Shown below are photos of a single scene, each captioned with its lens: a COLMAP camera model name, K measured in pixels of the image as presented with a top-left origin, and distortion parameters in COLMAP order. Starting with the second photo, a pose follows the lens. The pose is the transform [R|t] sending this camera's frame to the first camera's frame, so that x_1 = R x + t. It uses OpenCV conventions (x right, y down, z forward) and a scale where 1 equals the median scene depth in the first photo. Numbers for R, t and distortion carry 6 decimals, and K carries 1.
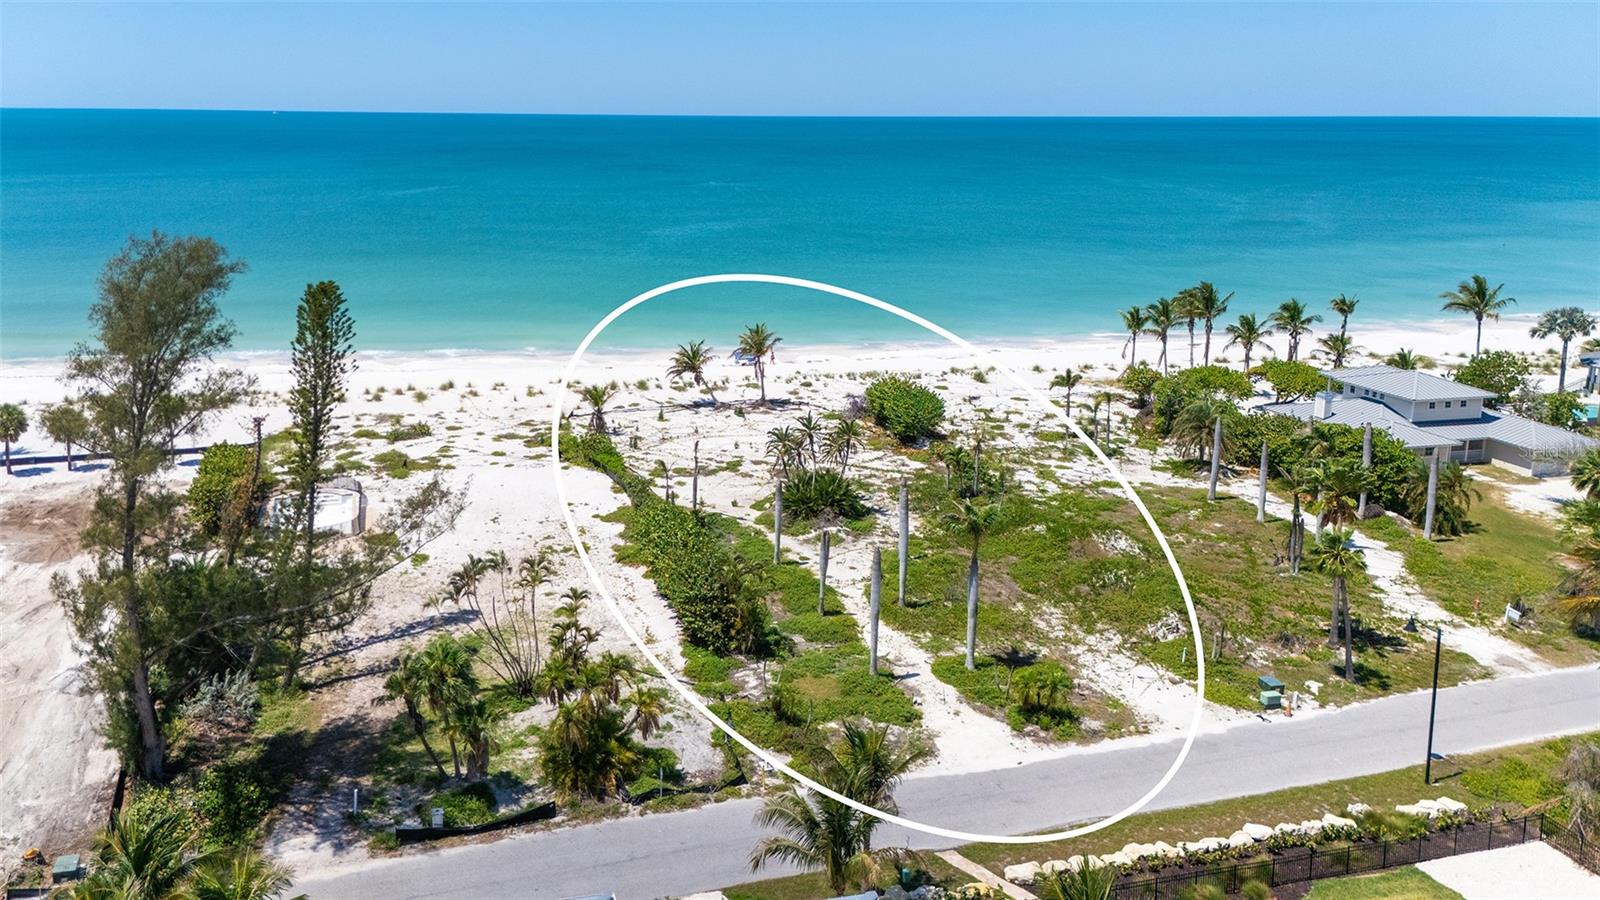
lens RADIAL K [[1191.8, 0, 666.9], [0, 1191.8, 453.3], [0, 0, 1]] dist [0.095054, -0.106777]
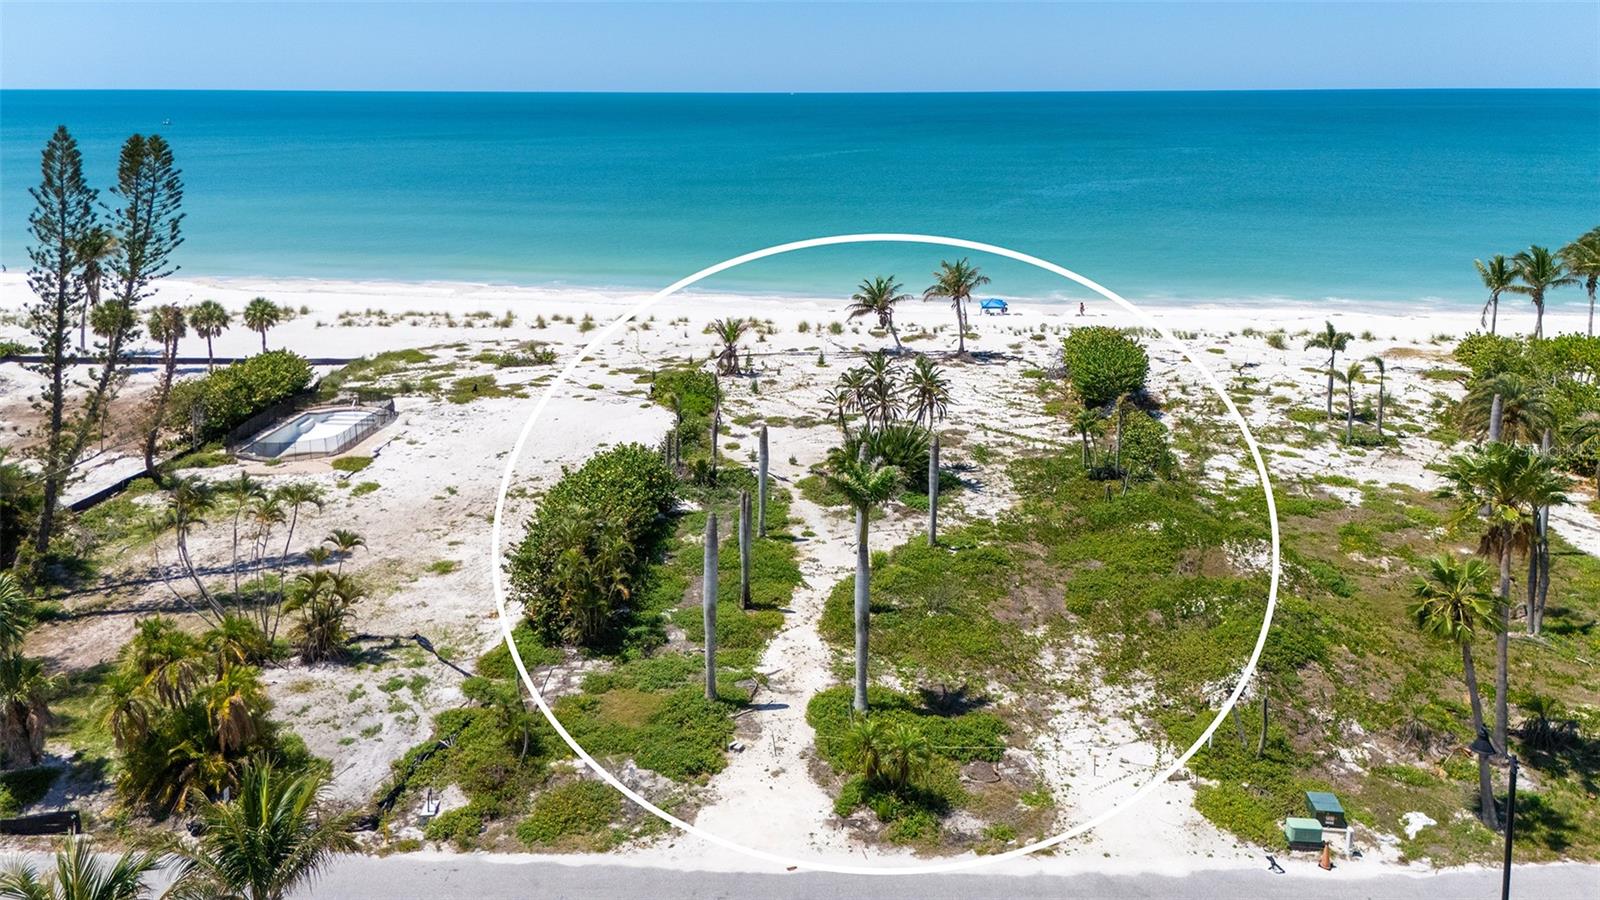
lens RADIAL K [[1199.4, 0, 773.8], [0, 1199.4, 379.3], [0, 0, 1]] dist [0.071806, -0.070357]
pose [[0.950741, 0.062525, -0.303615, 0.382560], [-0.075356, 0.996683, -0.030718, 0.018496], [0.300688, 0.052084, 0.952299, 0.316441]]
